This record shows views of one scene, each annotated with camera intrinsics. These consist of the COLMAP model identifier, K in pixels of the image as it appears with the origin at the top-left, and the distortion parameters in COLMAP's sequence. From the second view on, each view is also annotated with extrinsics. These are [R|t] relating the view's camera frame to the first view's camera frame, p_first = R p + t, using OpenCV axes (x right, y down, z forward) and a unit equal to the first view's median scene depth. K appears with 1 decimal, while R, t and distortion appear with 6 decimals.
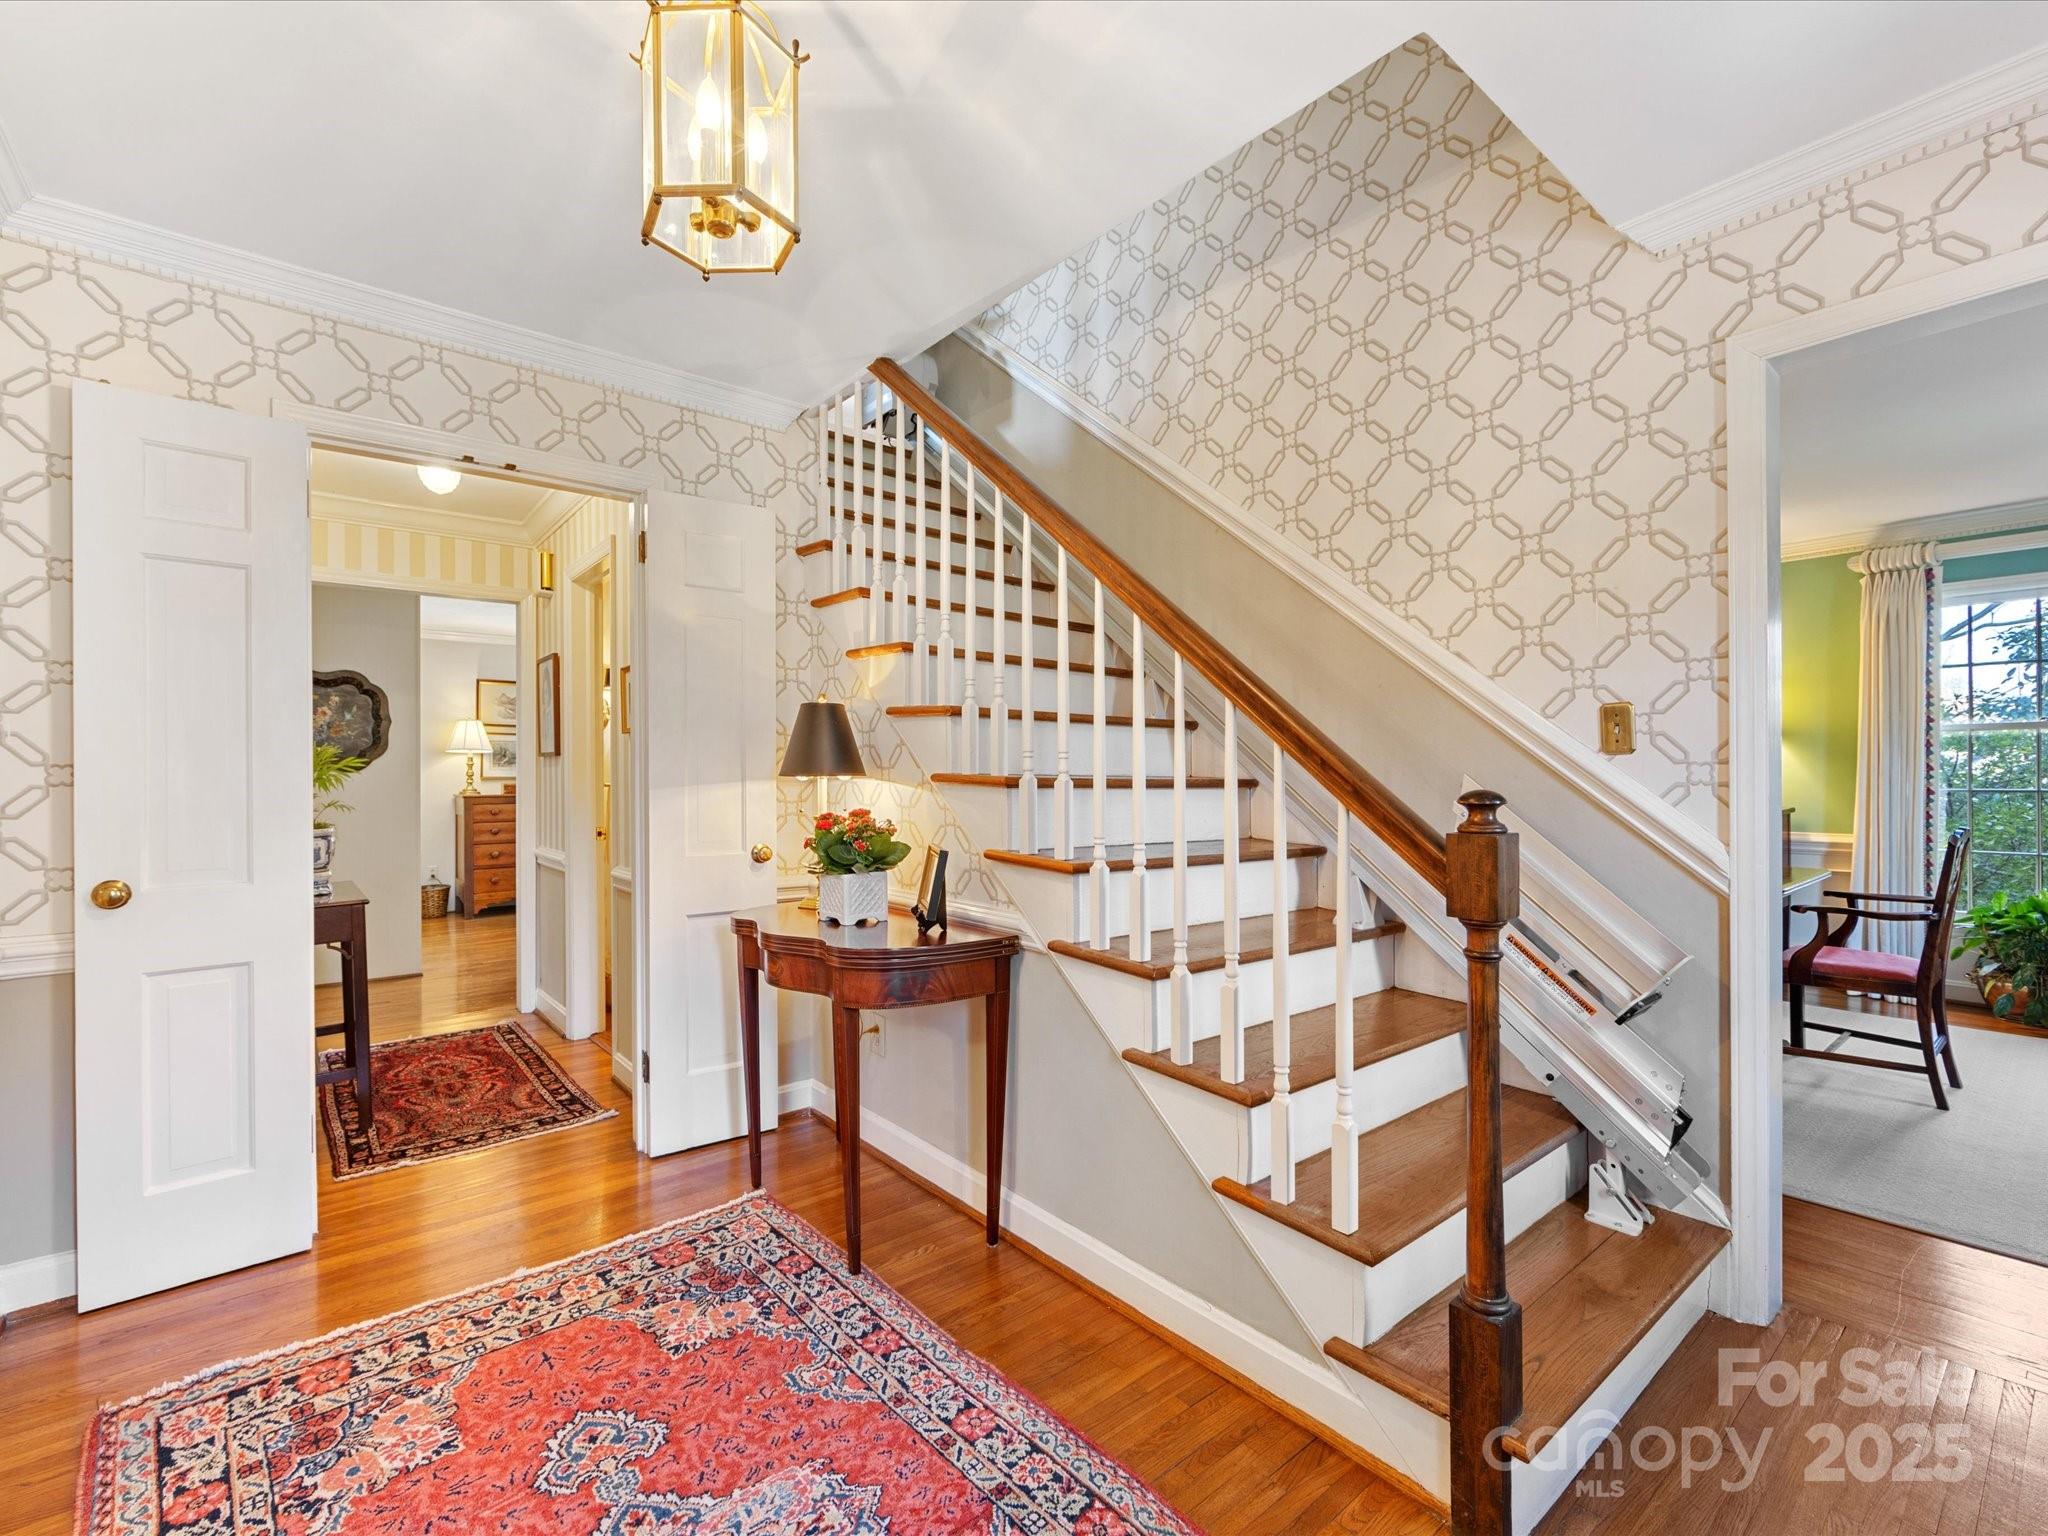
lens RADIAL K [[907.0, 0, 1026.2], [0, 907.0, 774.9], [0, 0, 1]] dist [-0.002488, -0.000298]
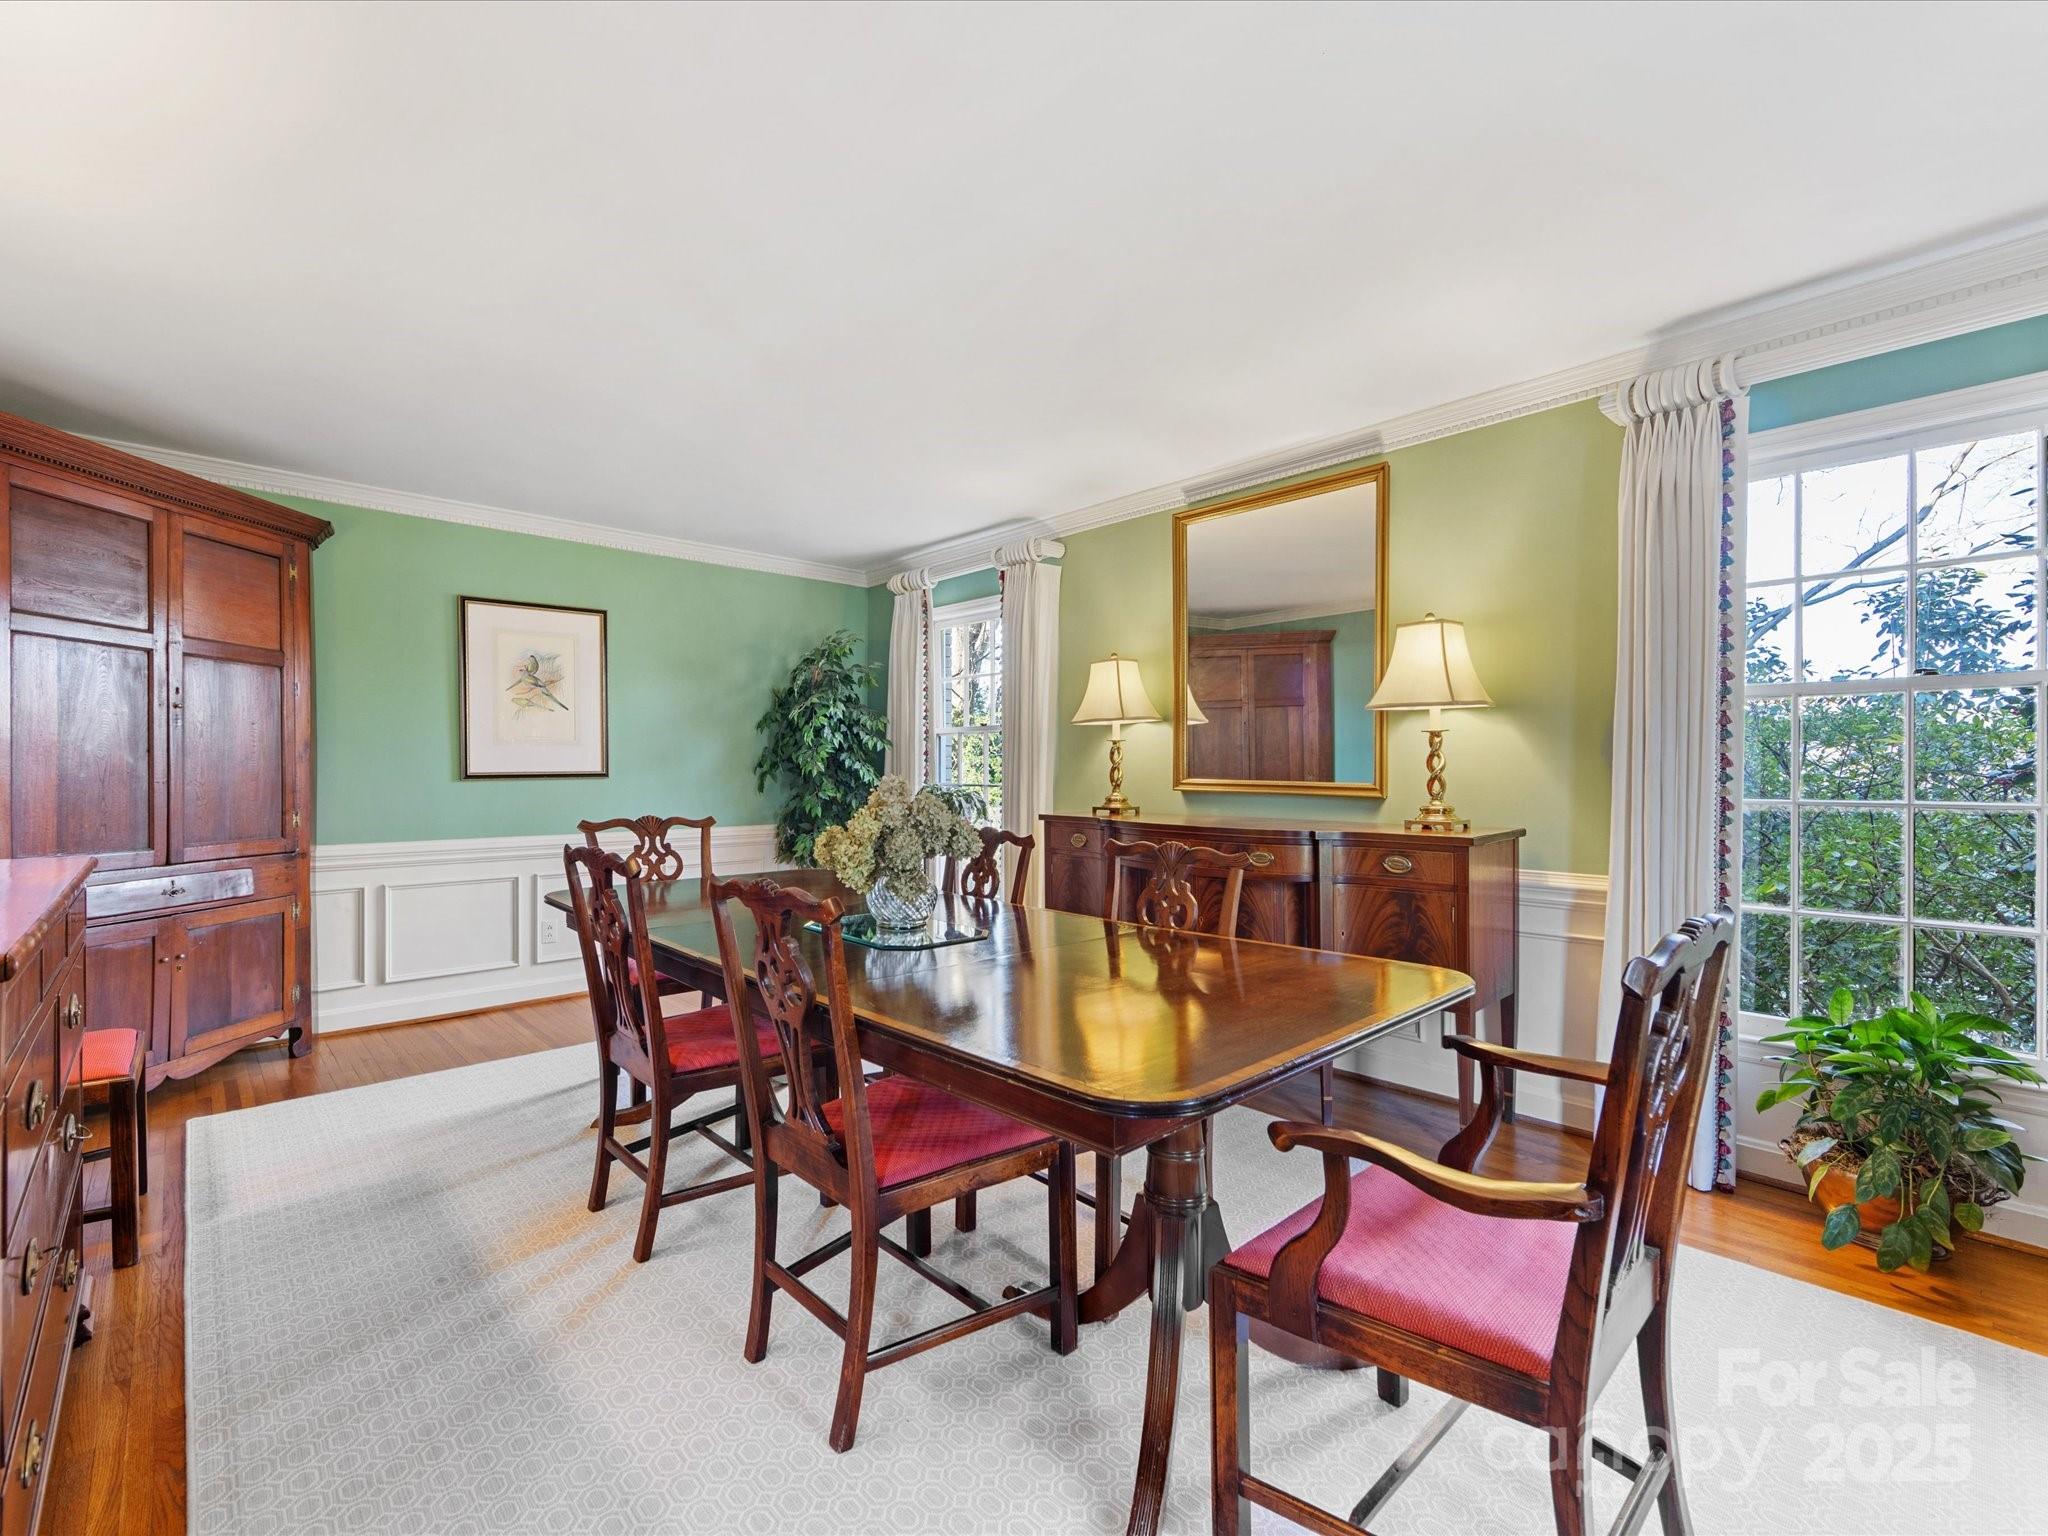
lens RADIAL K [[907.0, 0, 1013.4], [0, 907.0, 773.2], [0, 0, 1]] dist [-0.002488, -0.000298]
pose [[0.998412, 0.003454, 0.056222, 1.028481], [-0.003598, 0.999990, 0.002461, -0.001343], [-0.056213, -0.002659, 0.998415, 0.910253]]
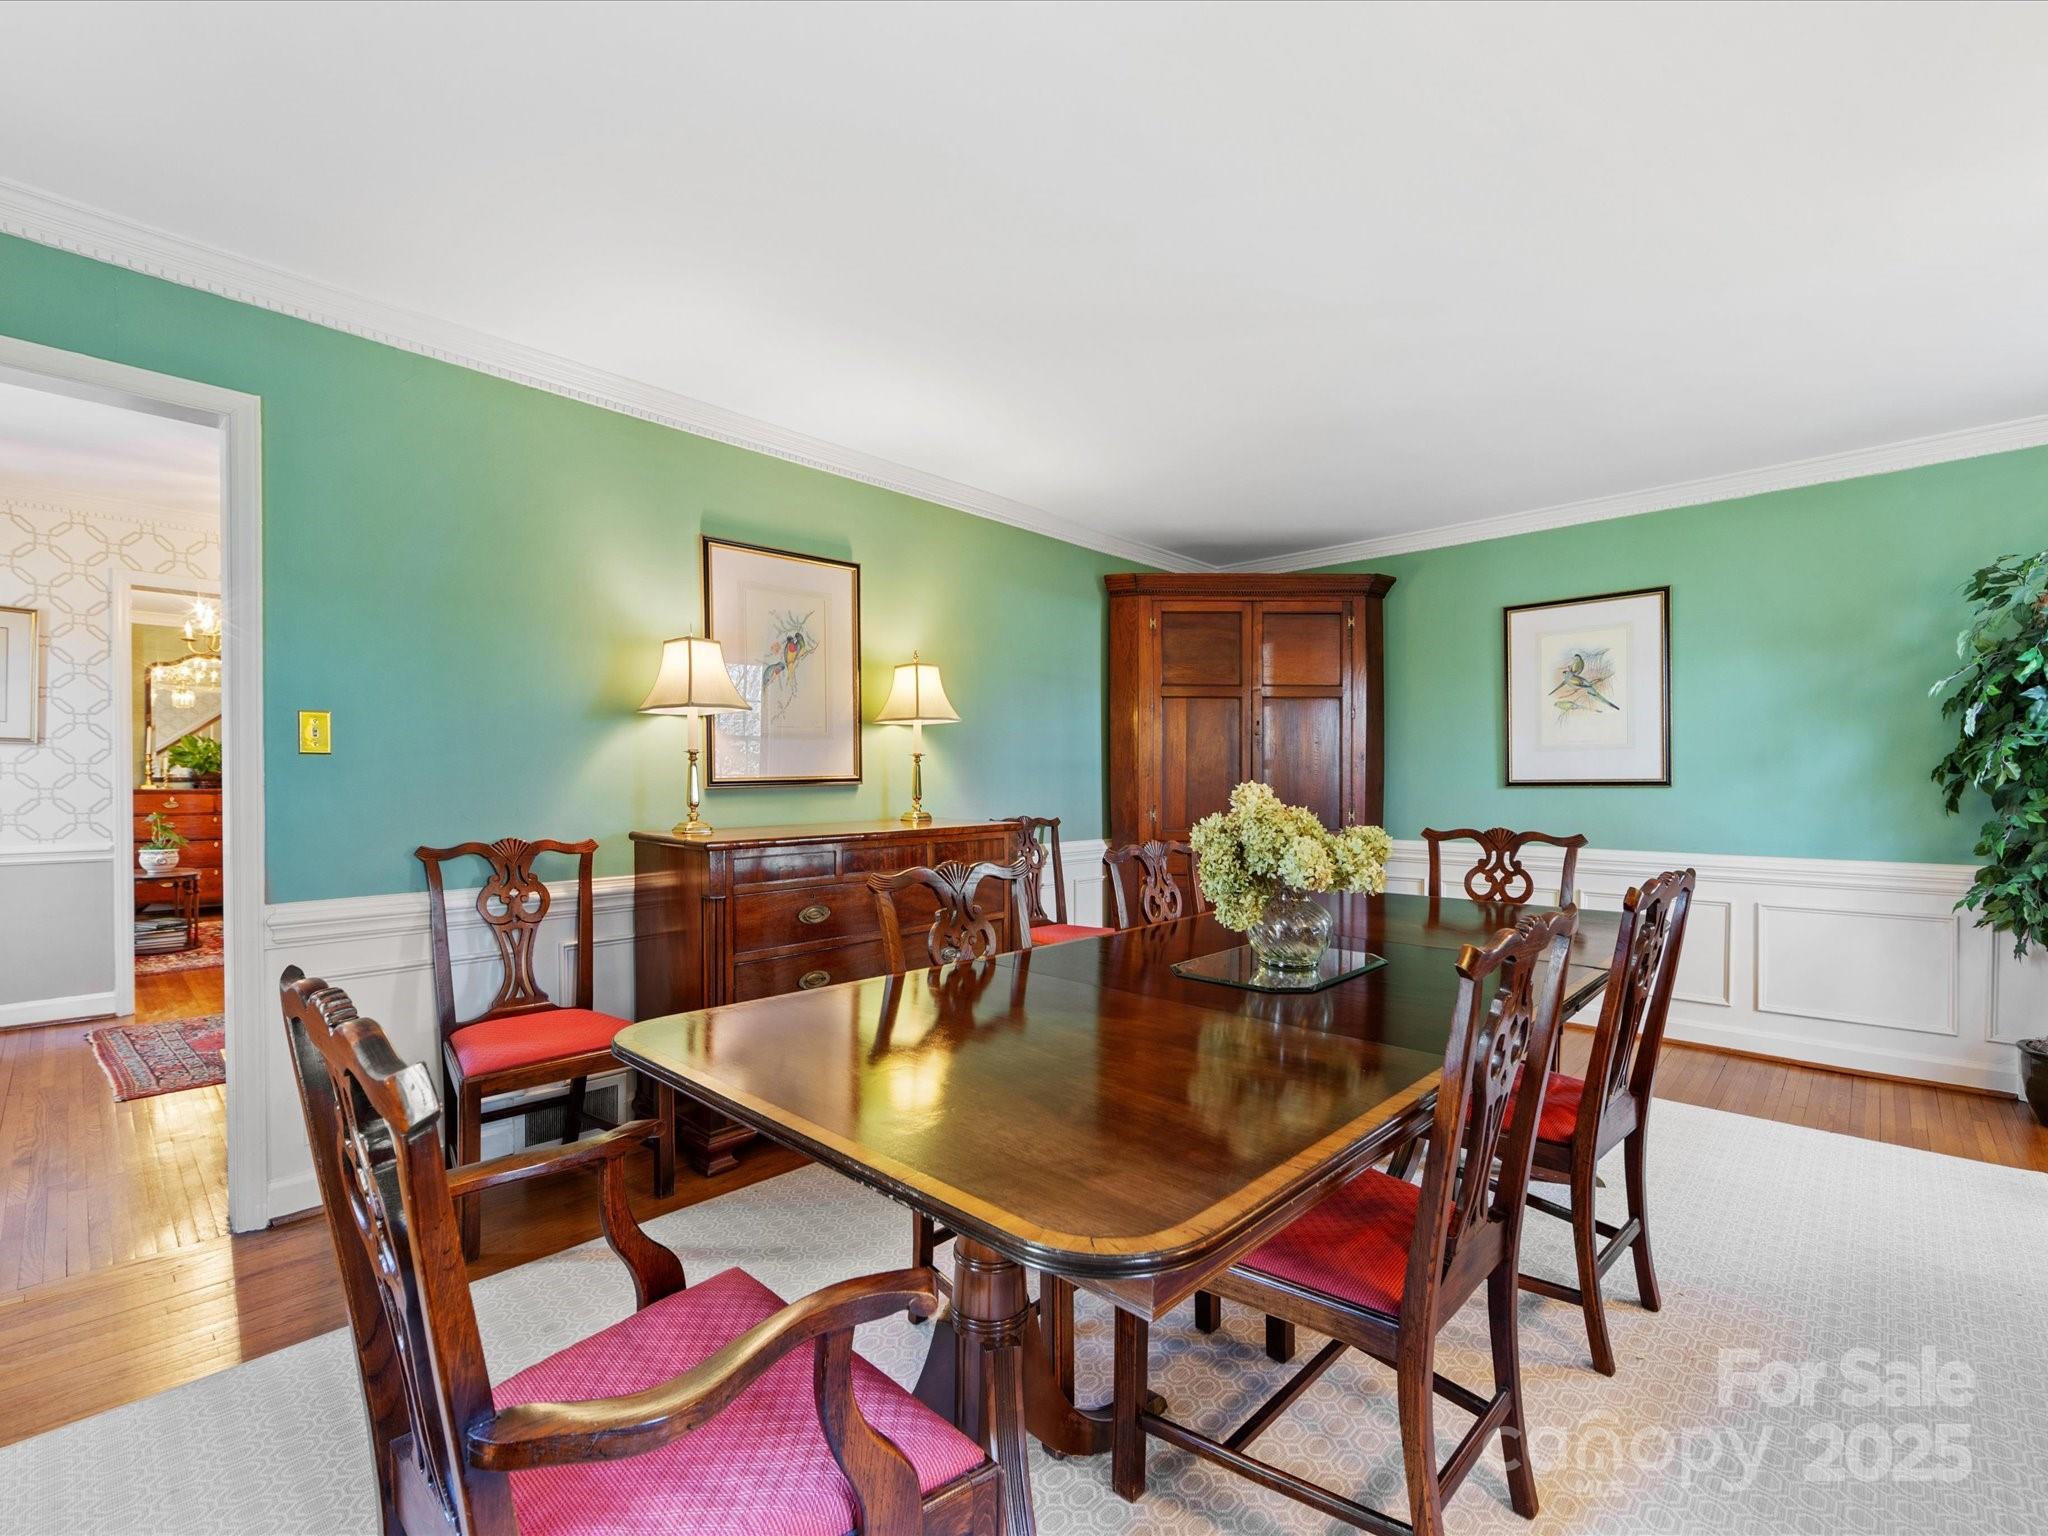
lens RADIAL K [[907.0, 0, 1008.3], [0, 907.0, 779.2], [0, 0, 1]] dist [-0.002488, -0.000298]
pose [[0.116990, 0.004382, -0.993123, 1.480124], [-0.001691, 0.999990, 0.004213, -0.001686], [0.993132, 0.001186, 0.116996, 1.310439]]
